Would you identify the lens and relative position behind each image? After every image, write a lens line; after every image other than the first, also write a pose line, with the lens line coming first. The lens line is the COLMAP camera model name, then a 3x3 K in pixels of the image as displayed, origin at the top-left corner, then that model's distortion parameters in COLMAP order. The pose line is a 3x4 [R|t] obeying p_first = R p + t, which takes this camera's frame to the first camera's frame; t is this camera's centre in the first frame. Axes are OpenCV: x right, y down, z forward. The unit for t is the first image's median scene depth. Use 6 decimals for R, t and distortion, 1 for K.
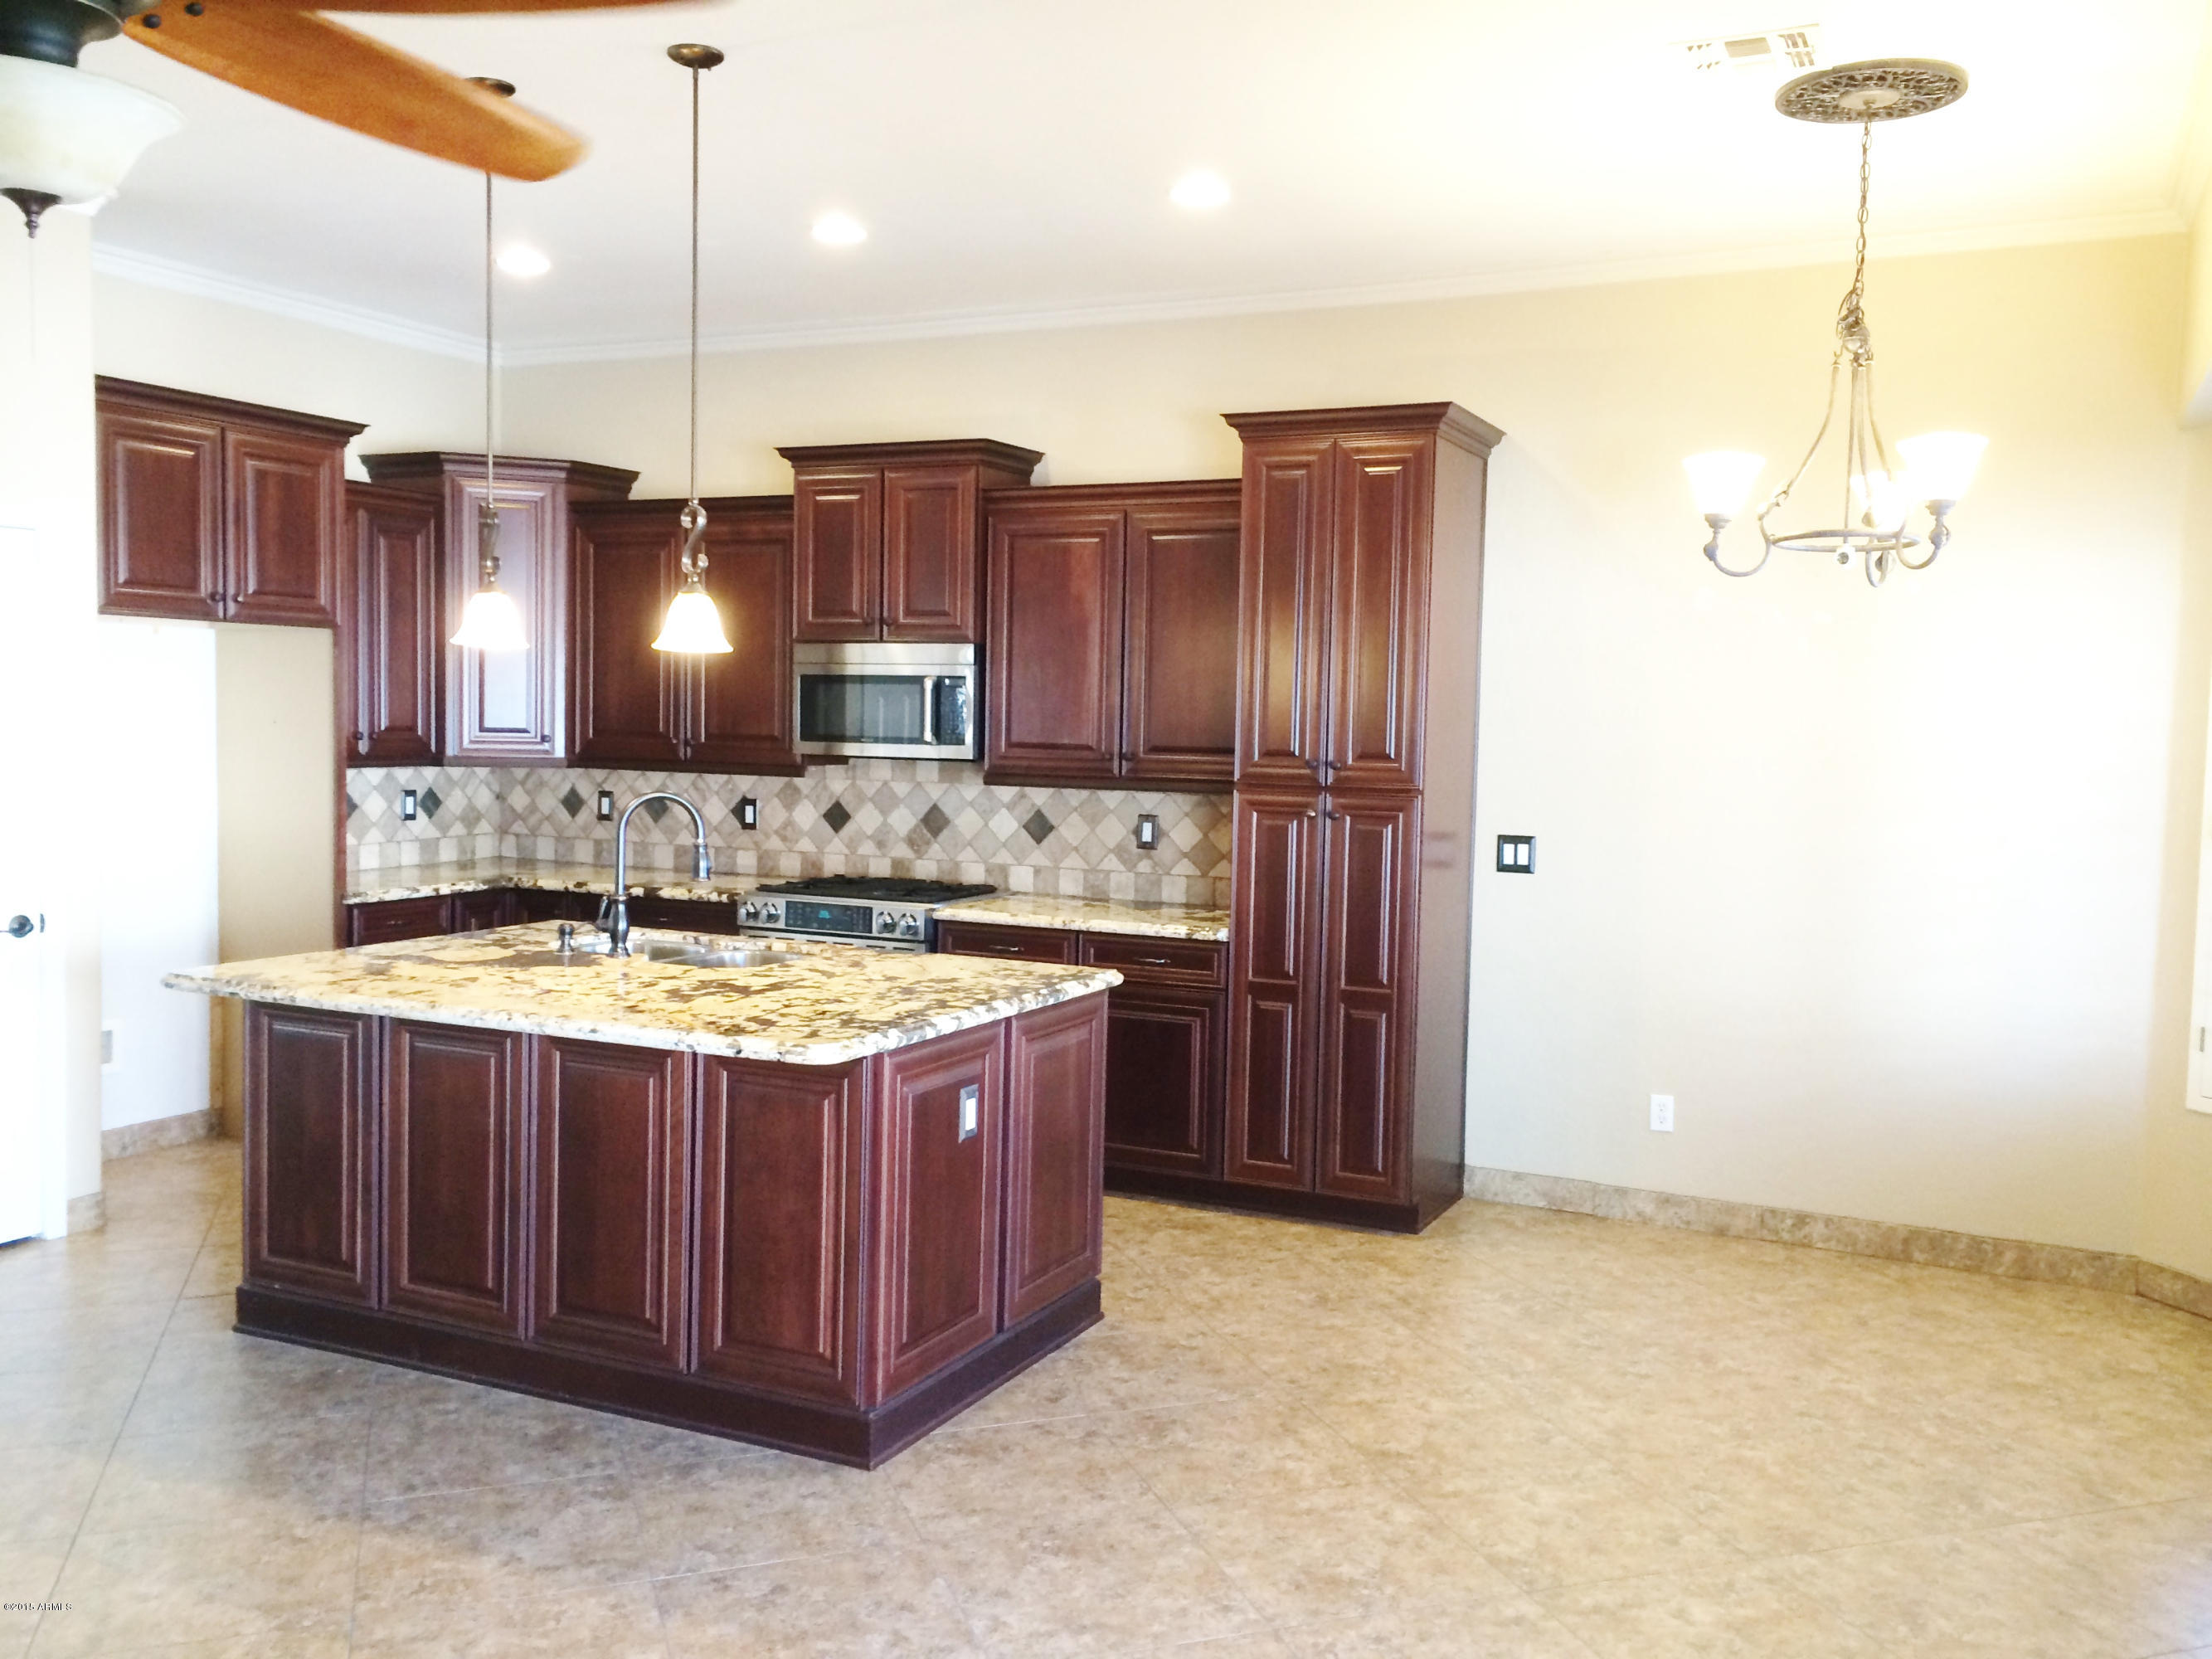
lens RADIAL K [[1896.8, 0, 1111.2], [0, 1896.8, 818.6], [0, 0, 1]] dist [0.071758, -0.072085]
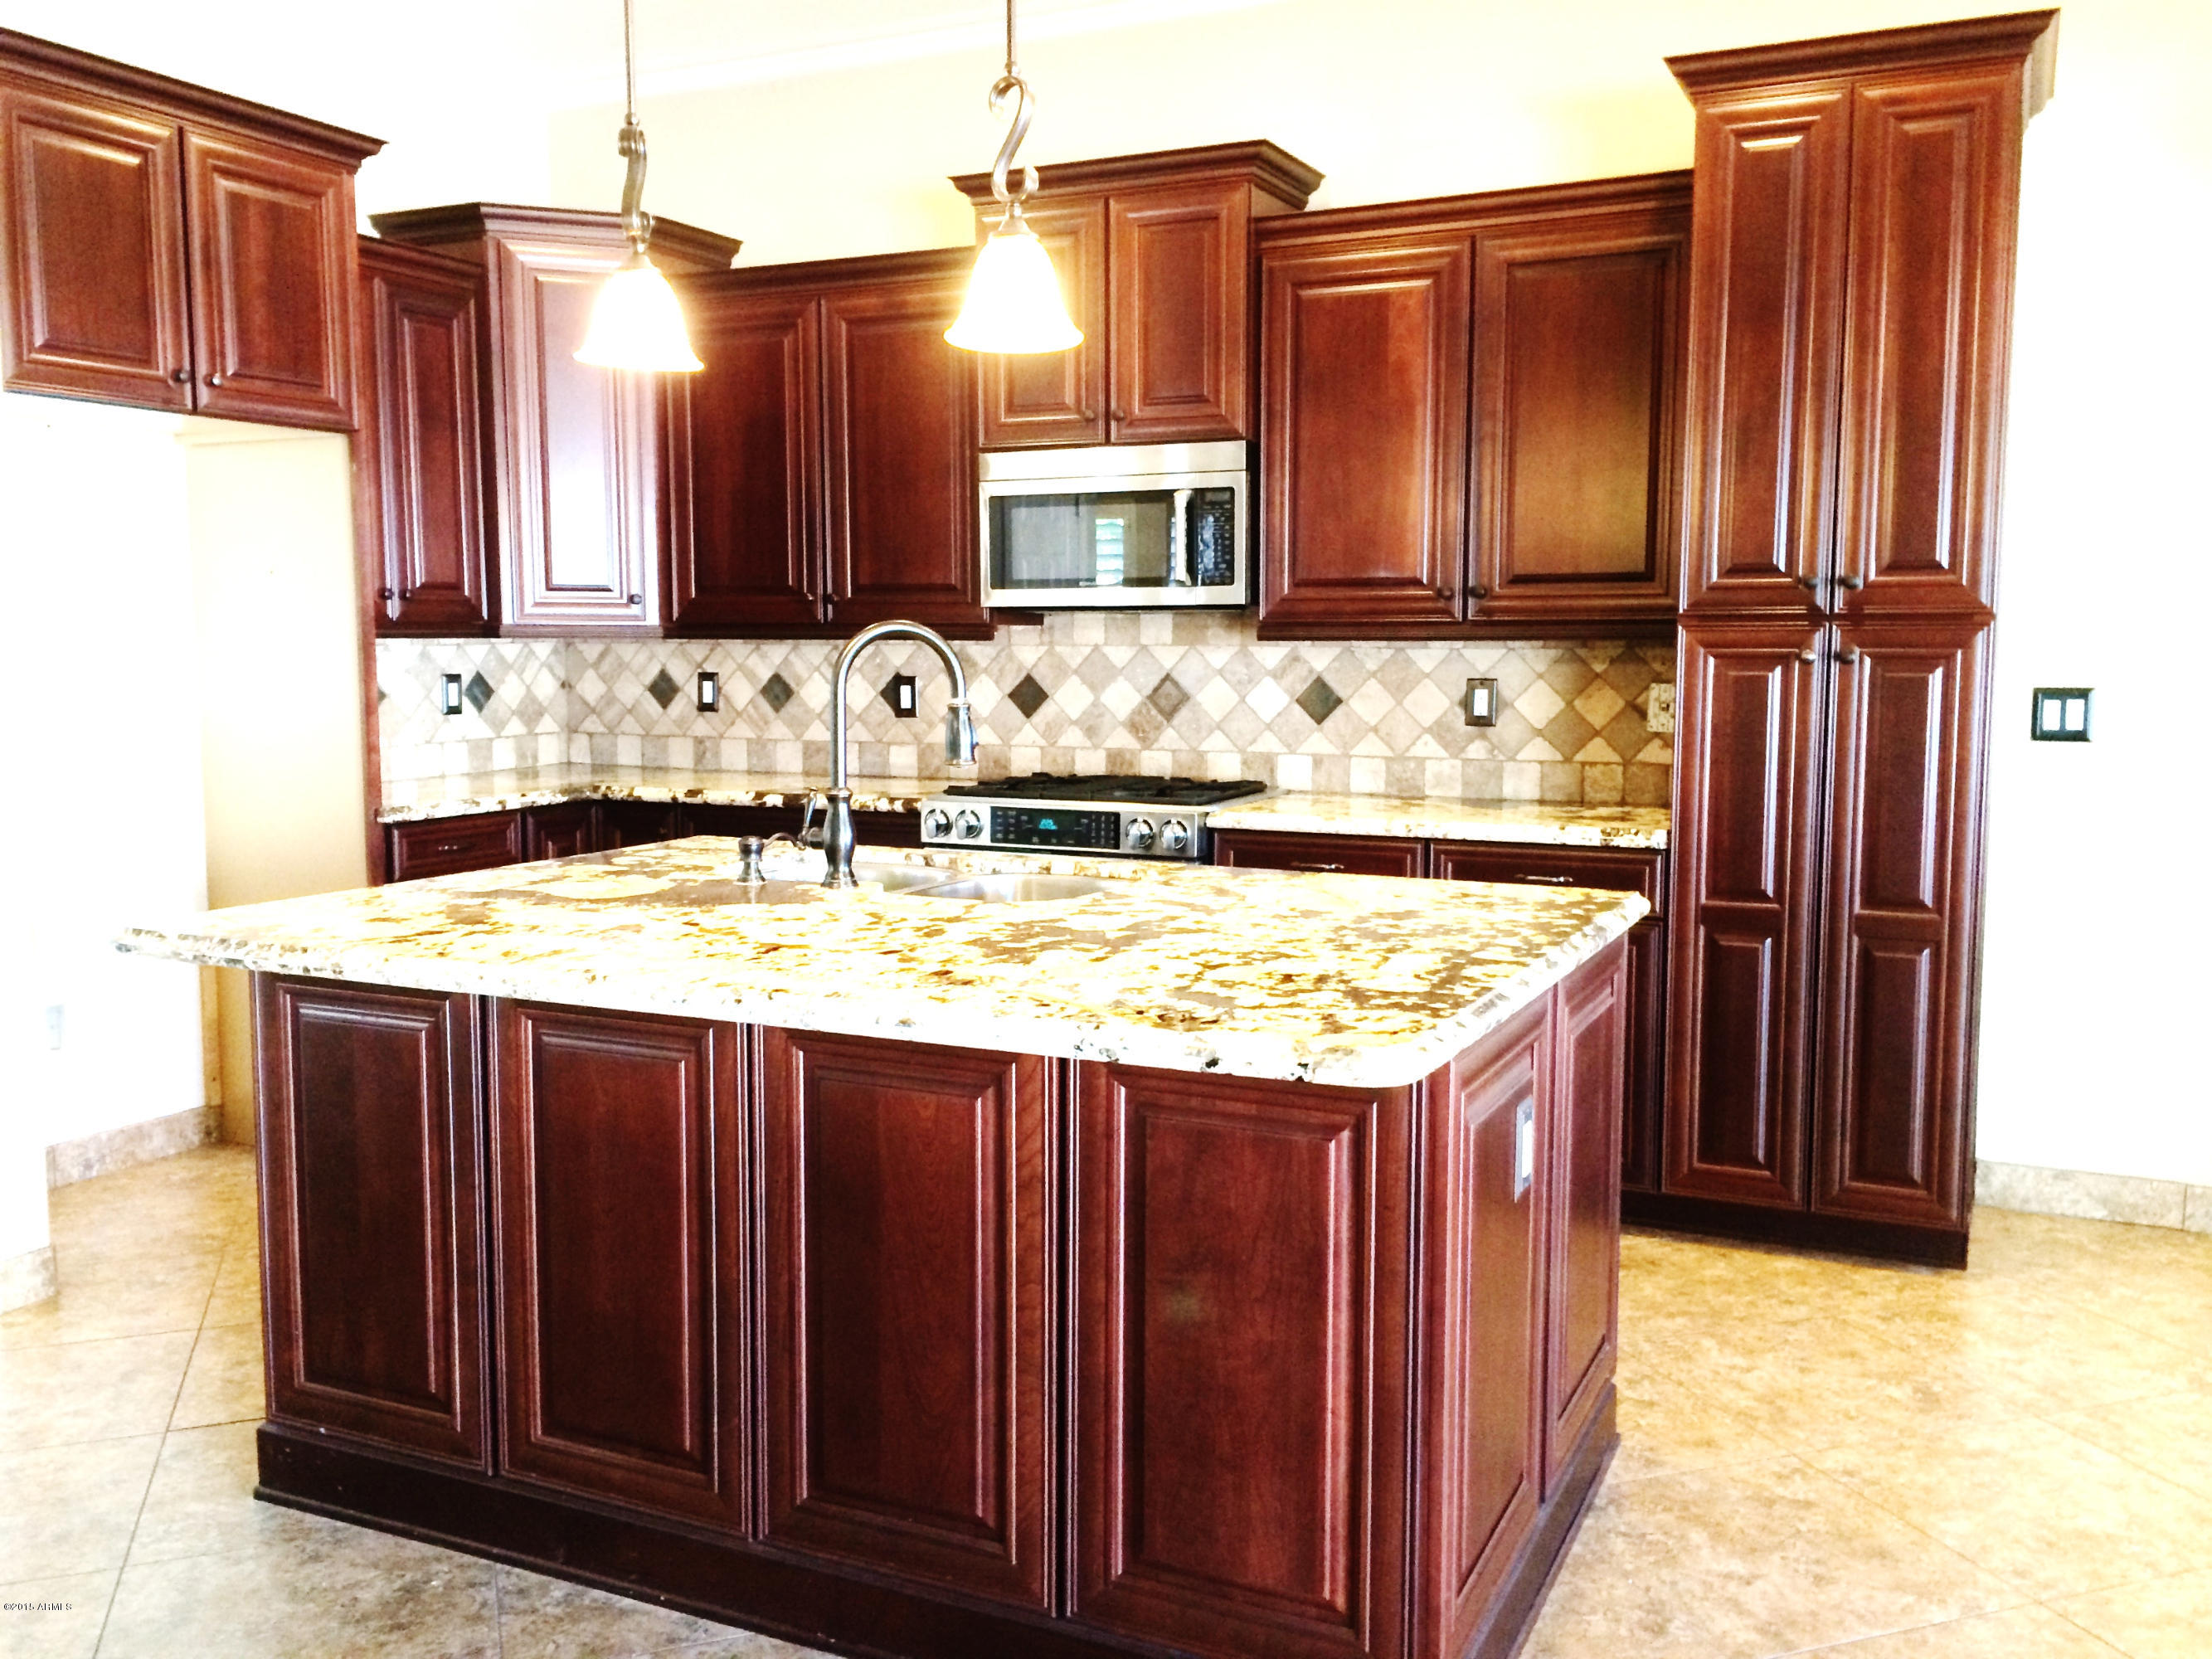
lens RADIAL K [[1896.8, 0, 1099.0], [0, 1896.8, 829.2], [0, 0, 1]] dist [0.071758, -0.072085]
pose [[0.999789, -0.020547, -0.000881, -0.141892], [0.020565, 0.998794, 0.044588, 0.022390], [-0.000036, -0.044597, 0.999005, 0.308282]]
